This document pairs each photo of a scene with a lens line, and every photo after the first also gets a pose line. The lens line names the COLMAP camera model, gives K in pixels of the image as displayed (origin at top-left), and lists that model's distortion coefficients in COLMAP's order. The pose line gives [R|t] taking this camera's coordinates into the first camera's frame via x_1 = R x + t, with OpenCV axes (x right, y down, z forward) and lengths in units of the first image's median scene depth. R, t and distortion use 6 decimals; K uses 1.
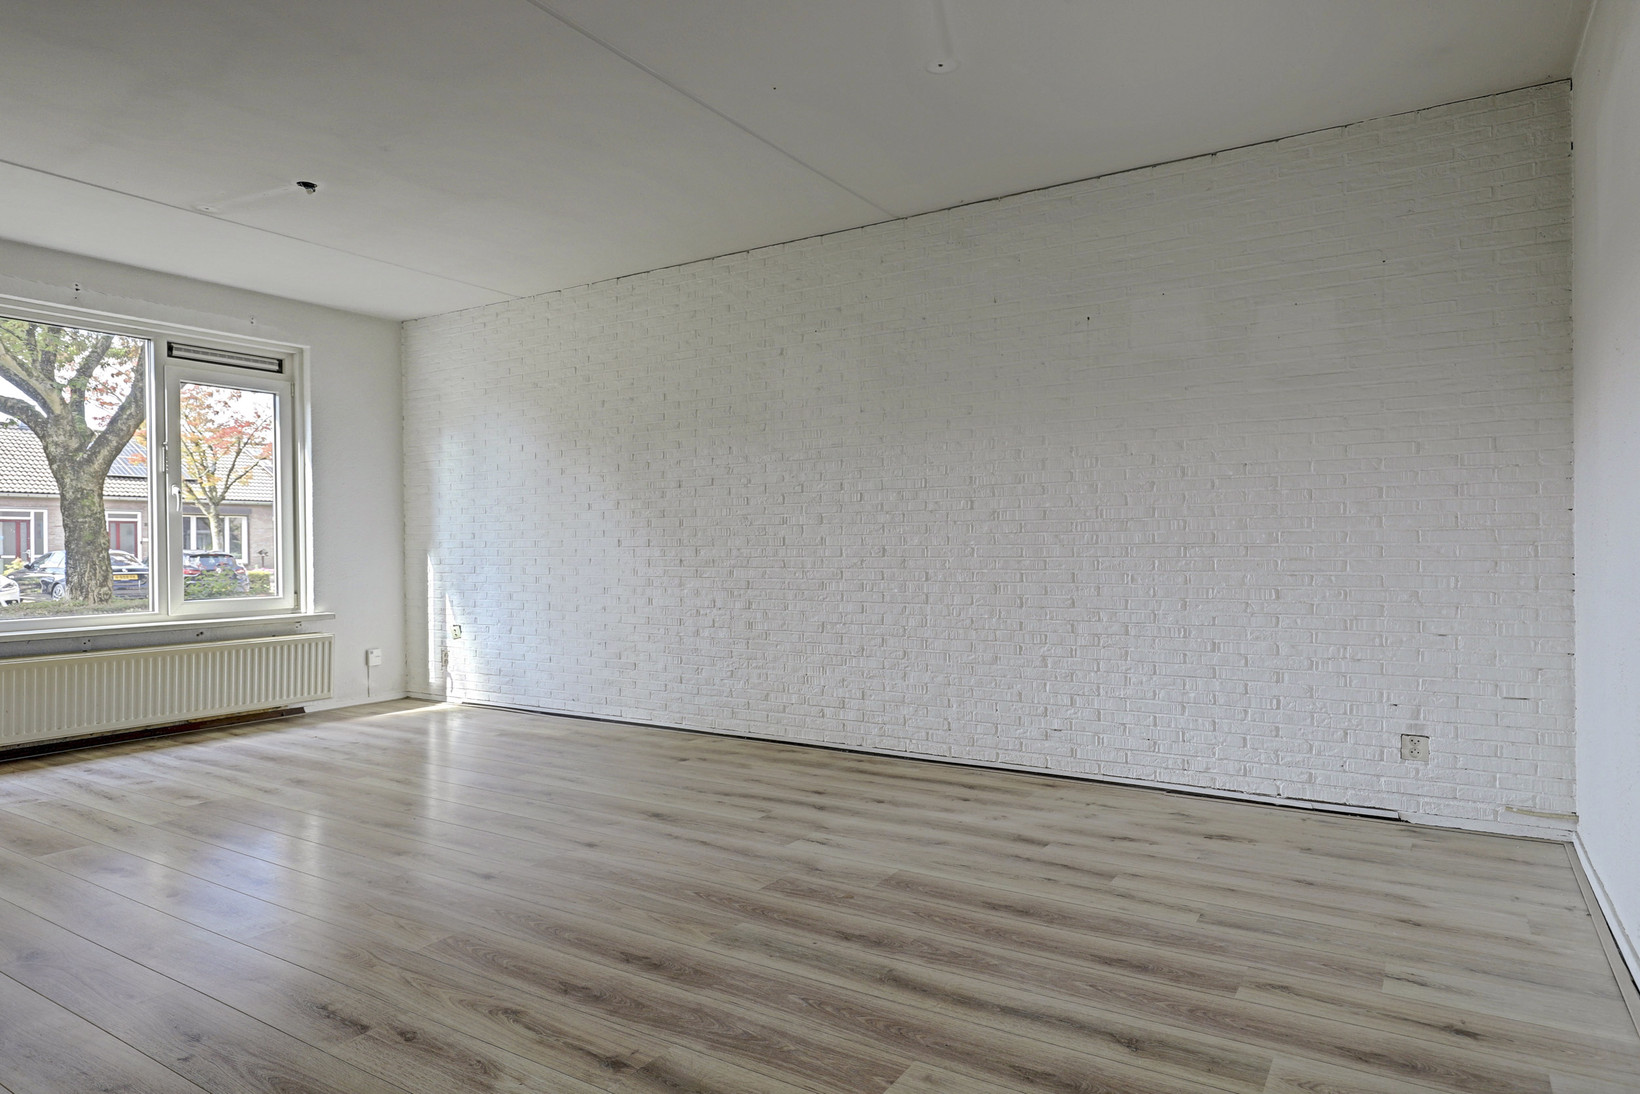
lens RADIAL K [[919.5, 0, 854.3], [0, 919.5, 539.6], [0, 0, 1]] dist [0.003574, 0.000196]
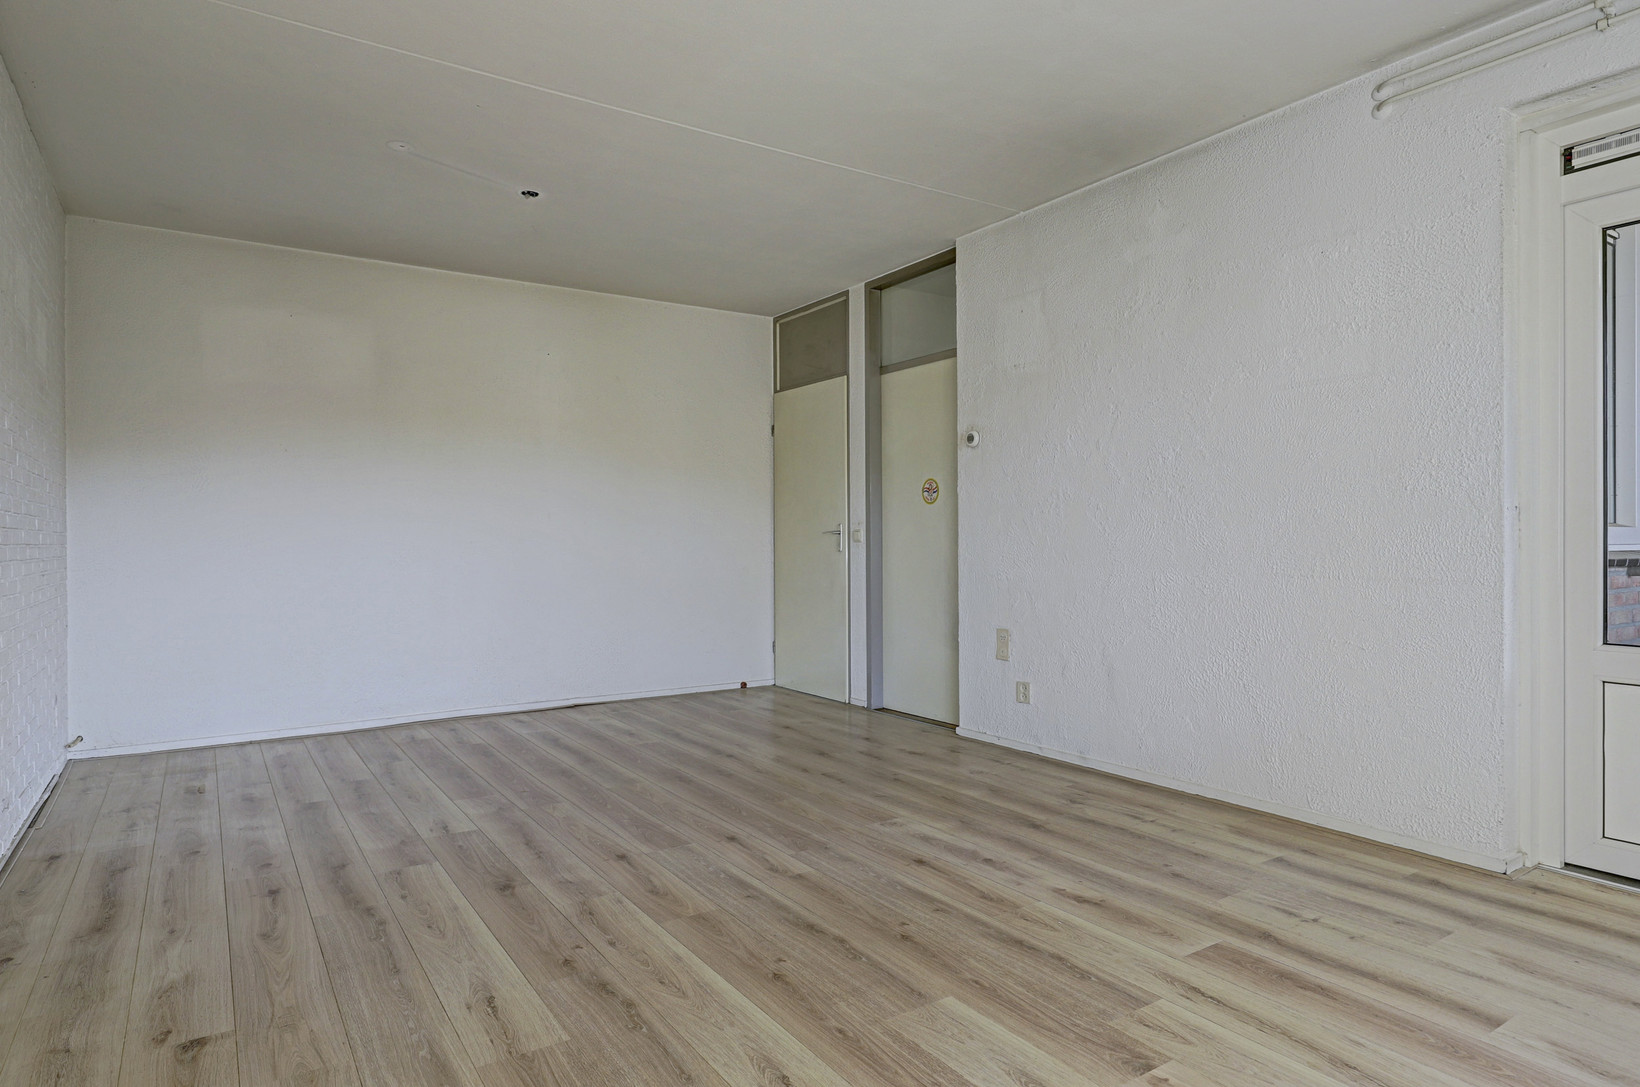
lens RADIAL K [[961.8, 0, 815.7], [0, 961.8, 539.9], [0, 0, 1]] dist [0.010144, 0.000658]
pose [[-0.891125, 0.015699, 0.453485, -0.845299], [0.011865, 0.999866, -0.011300, 0.016743], [-0.453602, -0.004689, -0.891192, 1.648624]]
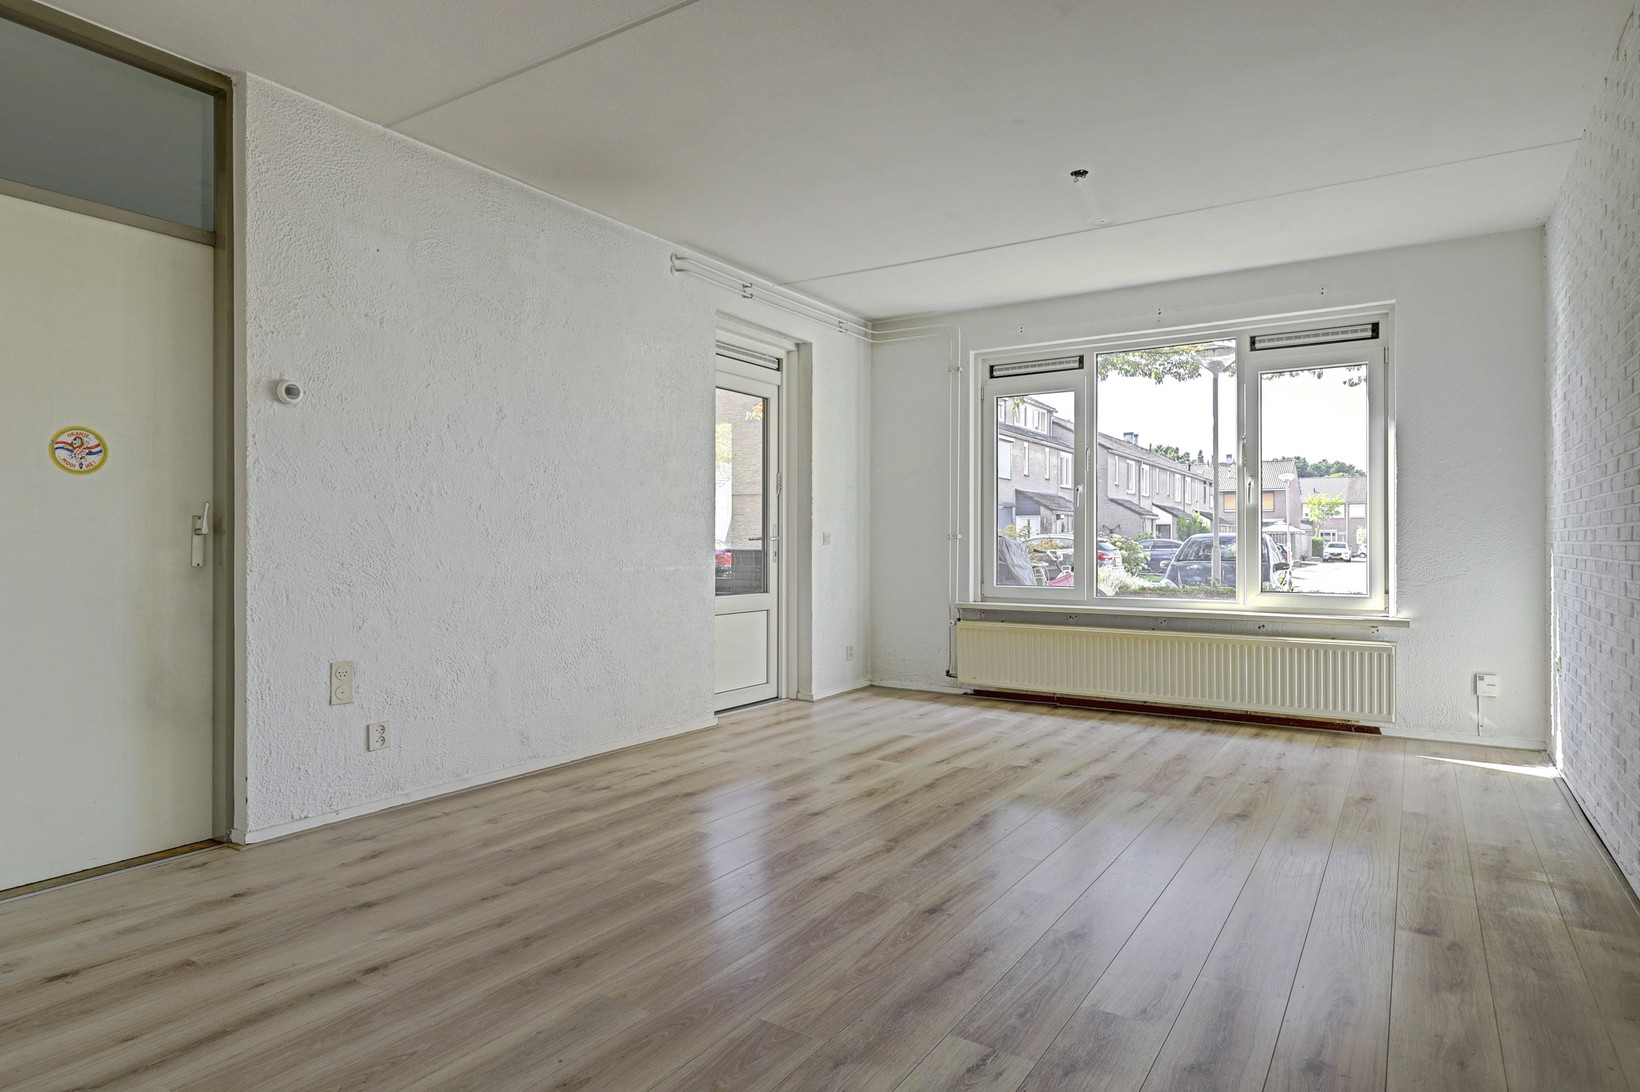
lens RADIAL K [[961.8, 0, 815.7], [0, 961.8, 542.4], [0, 0, 1]] dist [0.010144, 0.000658]
pose [[-0.029562, 0.011980, -0.999491, 0.516665], [0.004992, 0.999917, 0.011837, -0.003633], [0.999550, -0.004639, -0.029619, 0.847036]]
